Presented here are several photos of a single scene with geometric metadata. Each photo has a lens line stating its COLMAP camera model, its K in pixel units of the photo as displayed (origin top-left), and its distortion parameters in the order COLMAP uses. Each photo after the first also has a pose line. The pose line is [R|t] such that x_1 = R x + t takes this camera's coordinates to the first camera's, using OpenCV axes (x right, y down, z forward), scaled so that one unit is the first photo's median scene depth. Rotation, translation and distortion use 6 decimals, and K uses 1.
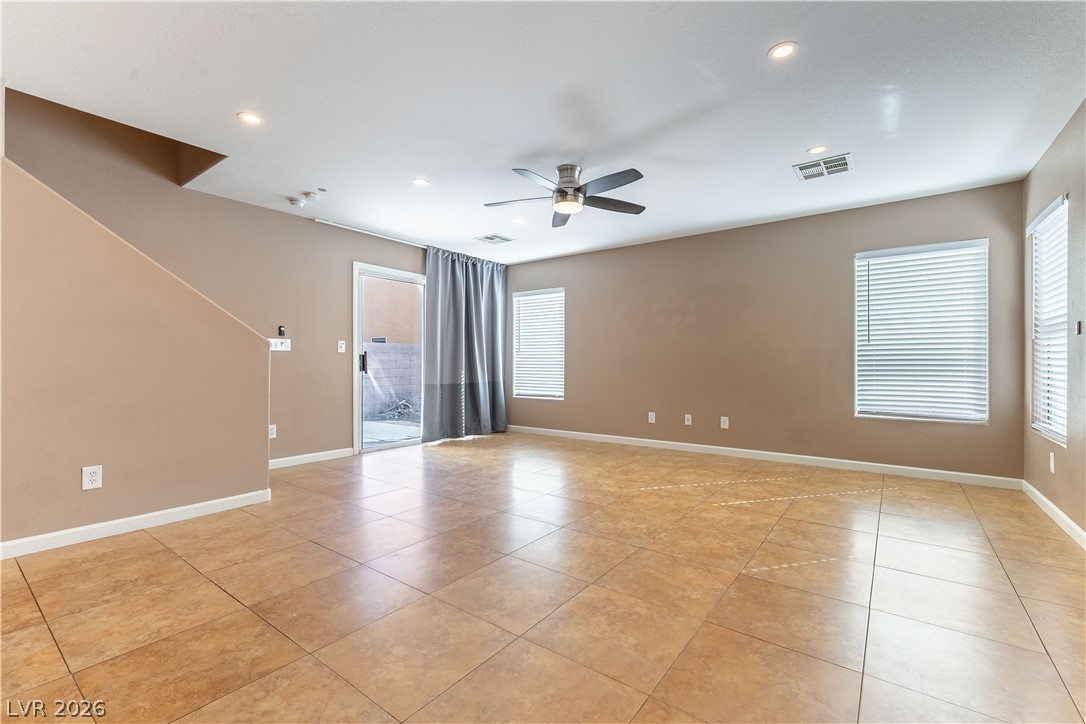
lens RADIAL K [[470.8, 0, 545.2], [0, 470.8, 361.8], [0, 0, 1]] dist [-0.001381, -0.000166]
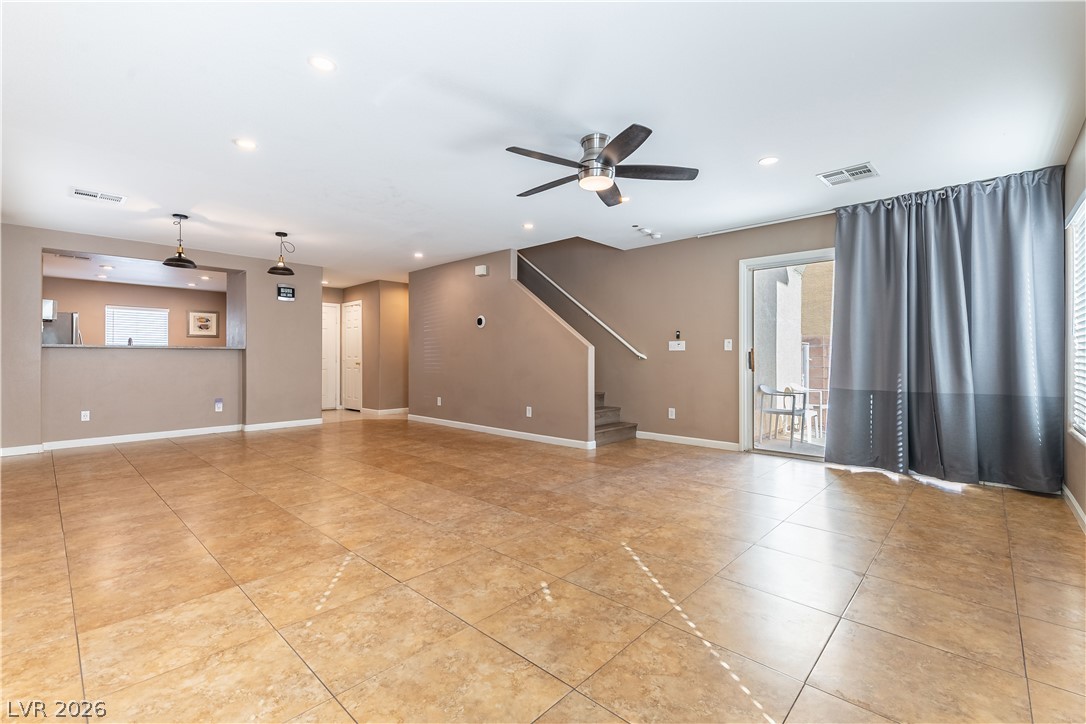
lens RADIAL K [[470.8, 0, 548.0], [0, 470.8, 357.1], [0, 0, 1]] dist [-0.001381, -0.000166]
pose [[-0.111058, -0.005193, -0.993800, 1.066813], [0.002589, 0.999981, -0.005514, 0.000294], [0.993811, -0.003185, -0.111042, 1.154631]]
